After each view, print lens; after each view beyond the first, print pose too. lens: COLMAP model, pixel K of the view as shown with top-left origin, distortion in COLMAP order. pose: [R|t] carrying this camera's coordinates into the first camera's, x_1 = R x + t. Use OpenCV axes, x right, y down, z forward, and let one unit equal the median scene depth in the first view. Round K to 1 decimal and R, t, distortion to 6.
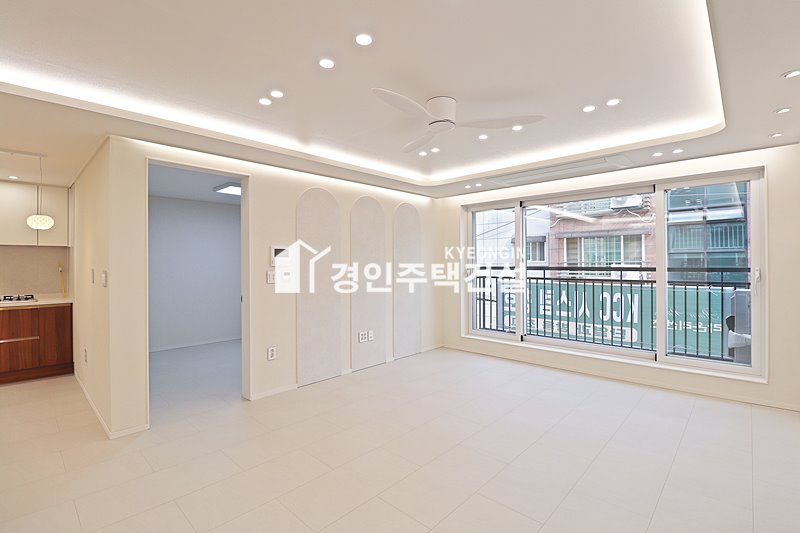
lens RADIAL K [[370.3, 0, 403.4], [0, 370.3, 262.8], [0, 0, 1]] dist [-0.003716, -0.010481]
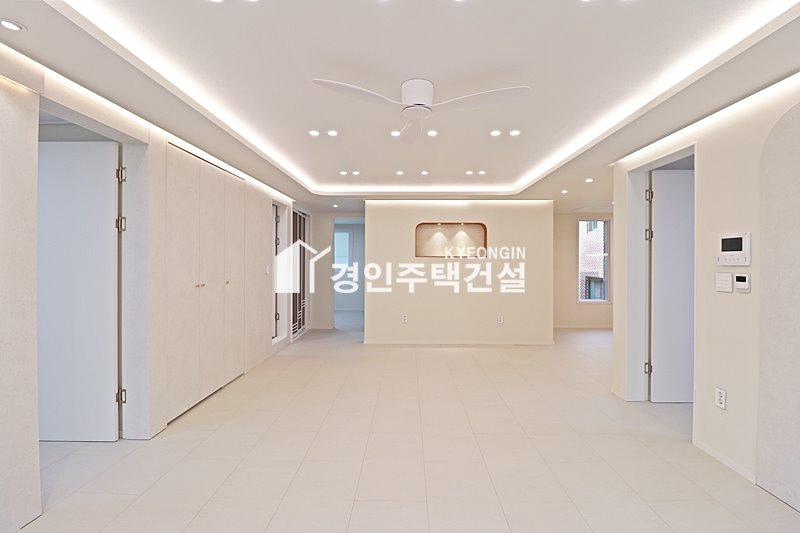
lens RADIAL K [[370.3, 0, 401.6], [0, 370.3, 262.3], [0, 0, 1]] dist [-0.003716, -0.010481]
pose [[-0.742454, 0.005222, -0.669877, 0.395189], [0.002034, 0.999983, 0.005541, -0.001582], [0.669894, 0.002752, -0.742451, 0.871563]]
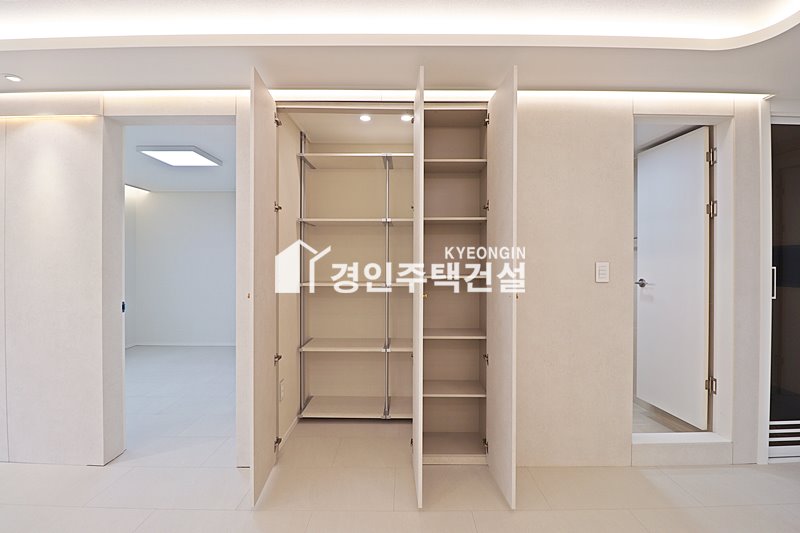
lens RADIAL K [[370.3, 0, 400.1], [0, 370.3, 267.2], [0, 0, 1]] dist [-0.003716, -0.010481]
pose [[-0.686158, -0.000714, 0.727452, -0.195041], [0.002920, 0.999989, 0.003736, 0.013691], [-0.727447, 0.004687, -0.686148, 0.357752]]
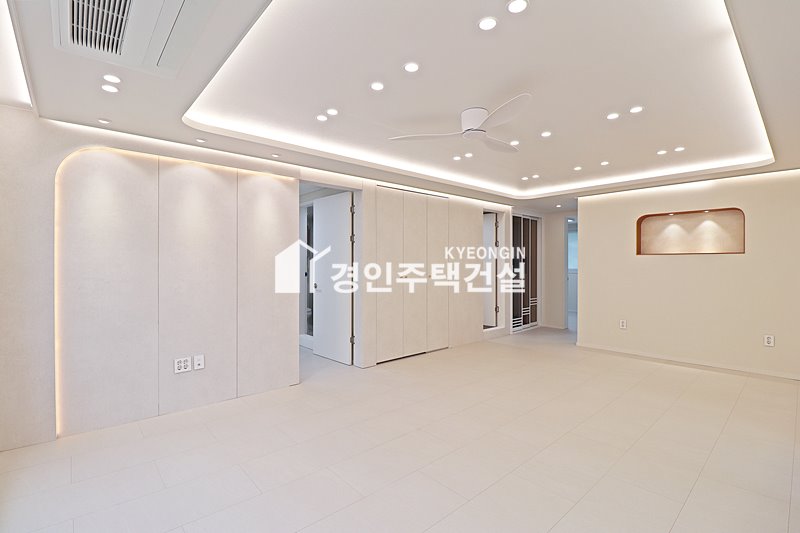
lens RADIAL K [[370.3, 0, 396.6], [0, 370.3, 264.4], [0, 0, 1]] dist [-0.003716, -0.010481]
pose [[-0.995123, 0.006746, 0.098406, 0.120915], [0.006777, 0.999977, -0.000016, 0.010410], [-0.098404, 0.000651, -0.995146, 1.124326]]
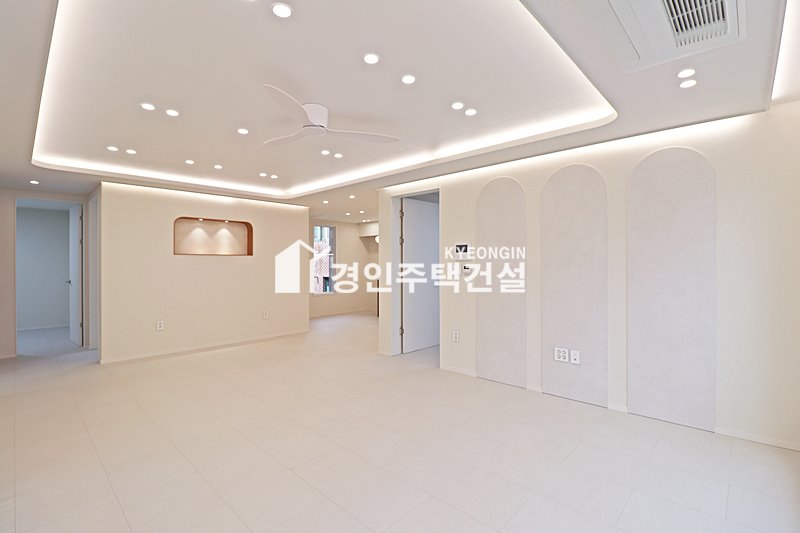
lens RADIAL K [[370.3, 0, 406.1], [0, 370.3, 262.6], [0, 0, 1]] dist [-0.003716, -0.010481]
pose [[0.005307, 0.004396, -0.999976, 0.628980], [0.002377, 0.999987, 0.004409, 0.007754], [0.999983, -0.002400, 0.005296, 0.664351]]
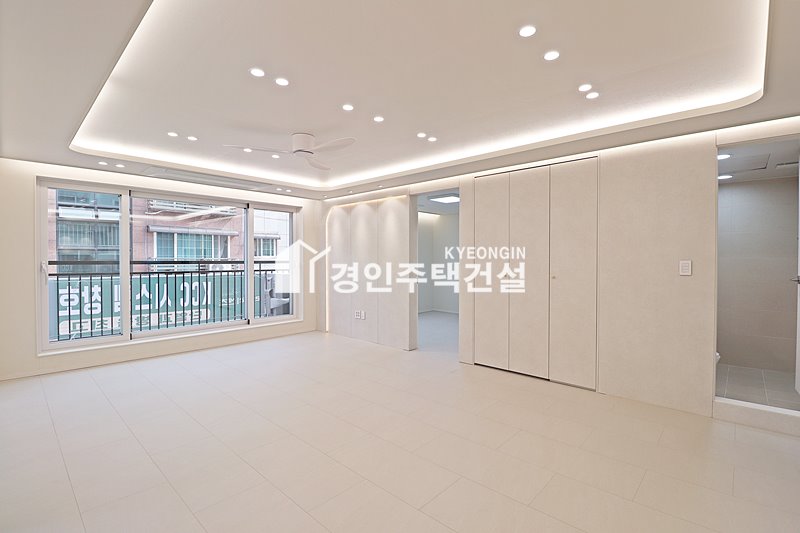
lens RADIAL K [[370.3, 0, 405.0], [0, 370.3, 263.3], [0, 0, 1]] dist [-0.003716, -0.010481]
pose [[-0.010928, -0.007010, 0.999916, -0.673832], [-0.000671, 0.999975, 0.007003, 0.010922], [-0.999940, -0.000595, -0.010932, 0.333979]]
